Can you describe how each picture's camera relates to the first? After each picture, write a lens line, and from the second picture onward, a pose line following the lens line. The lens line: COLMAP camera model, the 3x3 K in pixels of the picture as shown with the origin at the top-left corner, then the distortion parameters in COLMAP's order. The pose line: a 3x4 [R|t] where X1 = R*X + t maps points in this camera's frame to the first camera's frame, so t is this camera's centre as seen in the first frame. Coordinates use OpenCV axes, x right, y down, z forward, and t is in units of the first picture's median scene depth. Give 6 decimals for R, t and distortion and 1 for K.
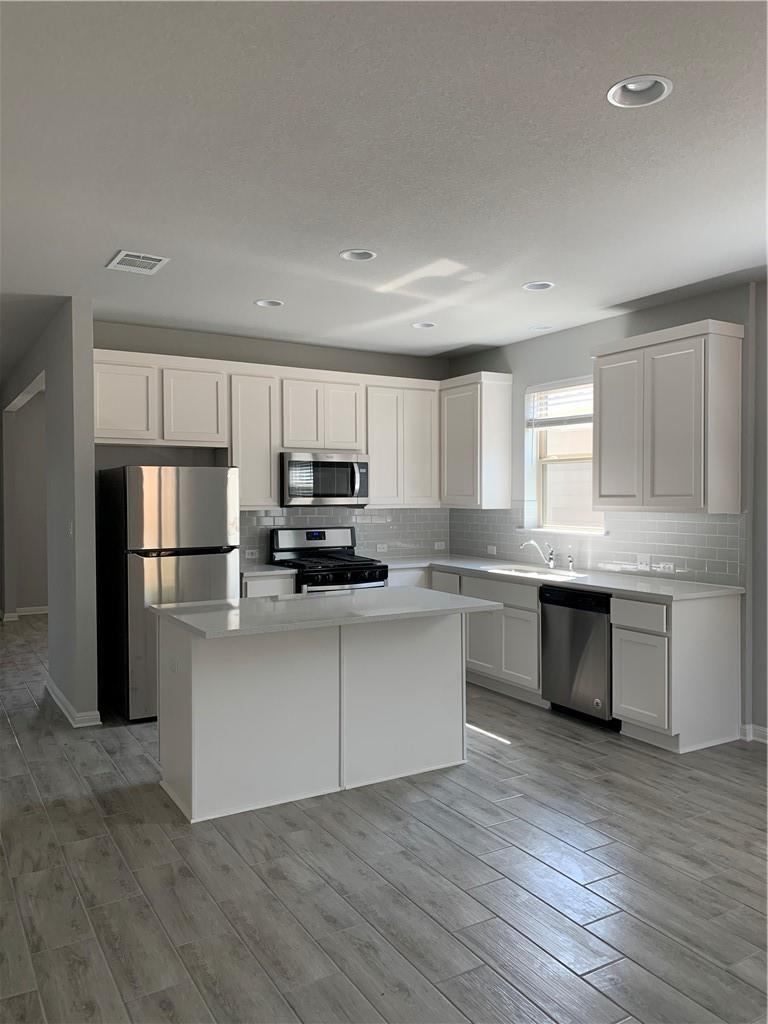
lens RADIAL K [[779.4, 0, 388.8], [0, 779.4, 505.3], [0, 0, 1]] dist [0.039809, -0.040978]
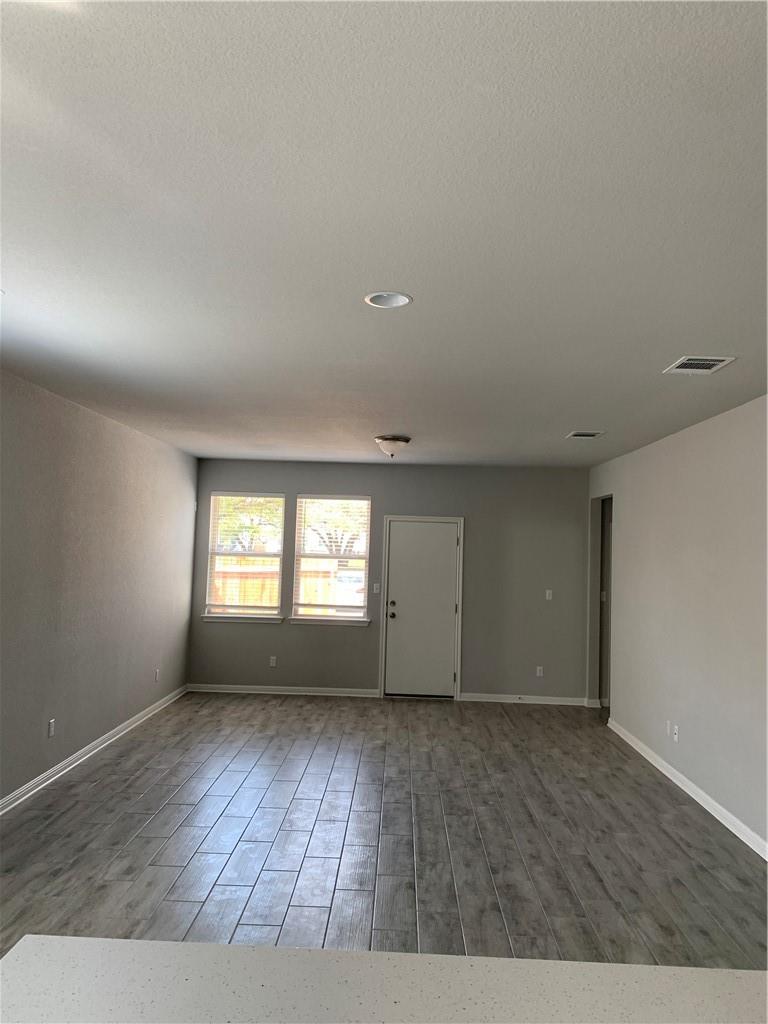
lens RADIAL K [[779.4, 0, 388.4], [0, 779.4, 509.2], [0, 0, 1]] dist [0.039809, -0.040978]
pose [[-0.848344, 0.003078, 0.529436, -0.180534], [-0.020591, 0.999035, -0.038802, -0.057792], [-0.529044, -0.043819, -0.847462, 0.967831]]
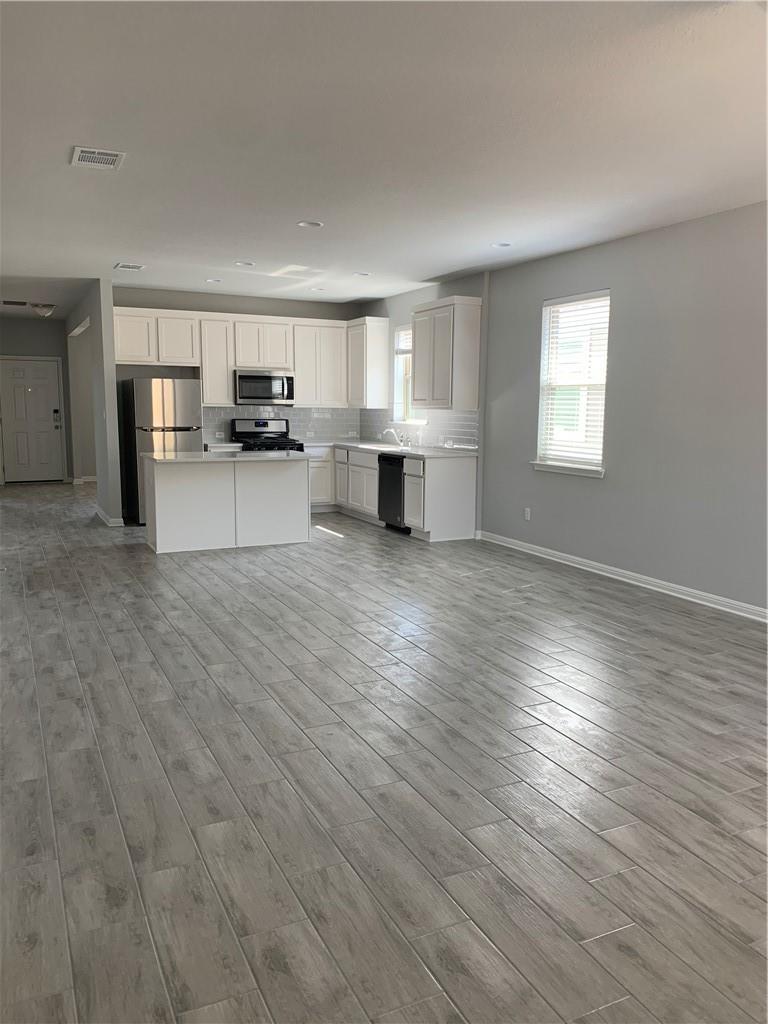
lens RADIAL K [[779.4, 0, 390.6], [0, 779.4, 514.5], [0, 0, 1]] dist [0.039809, -0.040978]
pose [[0.996620, 0.021540, -0.079274, 0.327282], [-0.011357, 0.991873, 0.126721, 0.019197], [0.081359, -0.125393, 0.988766, -0.611258]]
